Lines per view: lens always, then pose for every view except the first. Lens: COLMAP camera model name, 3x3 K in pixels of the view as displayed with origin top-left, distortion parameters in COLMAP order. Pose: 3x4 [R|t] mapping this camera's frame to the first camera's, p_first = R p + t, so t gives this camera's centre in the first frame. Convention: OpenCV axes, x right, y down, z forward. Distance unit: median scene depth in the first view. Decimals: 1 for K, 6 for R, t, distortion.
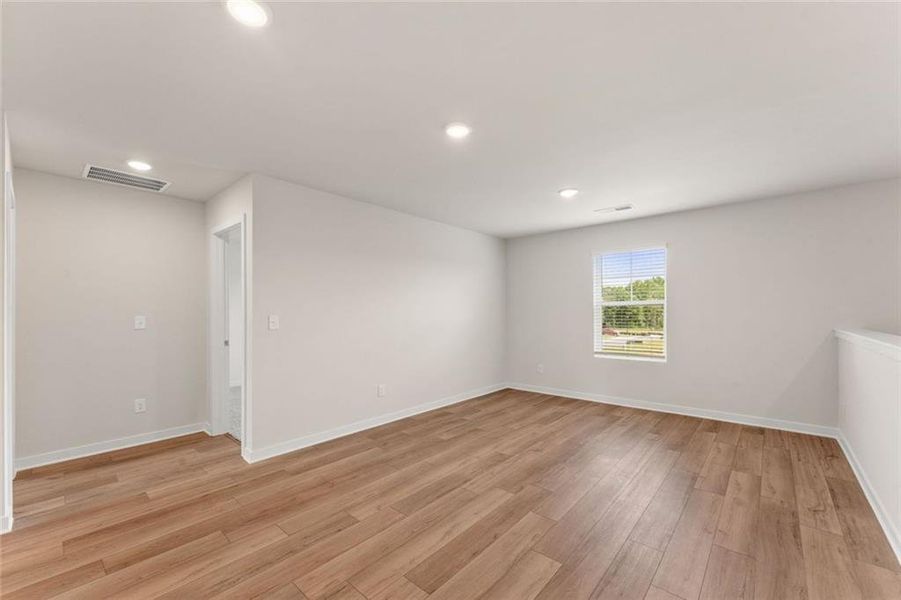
lens RADIAL K [[362.2, 0, 450.0], [0, 362.2, 310.1], [0, 0, 1]] dist [-0.001299, -0.000035]
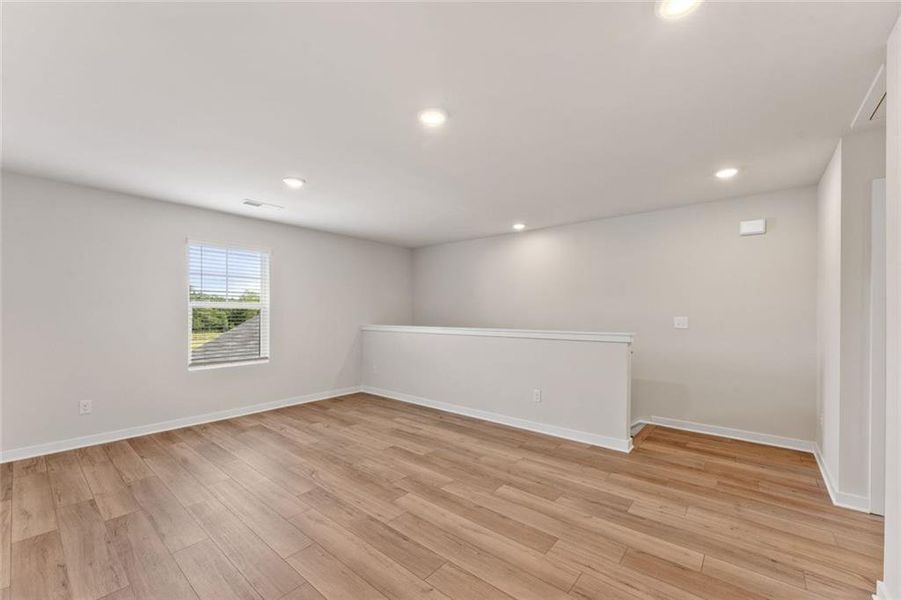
lens RADIAL K [[364.5, 0, 447.3], [0, 364.5, 315.0], [0, 0, 1]] dist [-0.000333, -0.000058]
pose [[-0.016860, 0.000864, 0.999857, -0.620000], [-0.006657, 0.999977, -0.000977, 0.005757], [-0.999836, -0.006673, -0.016854, 0.664914]]
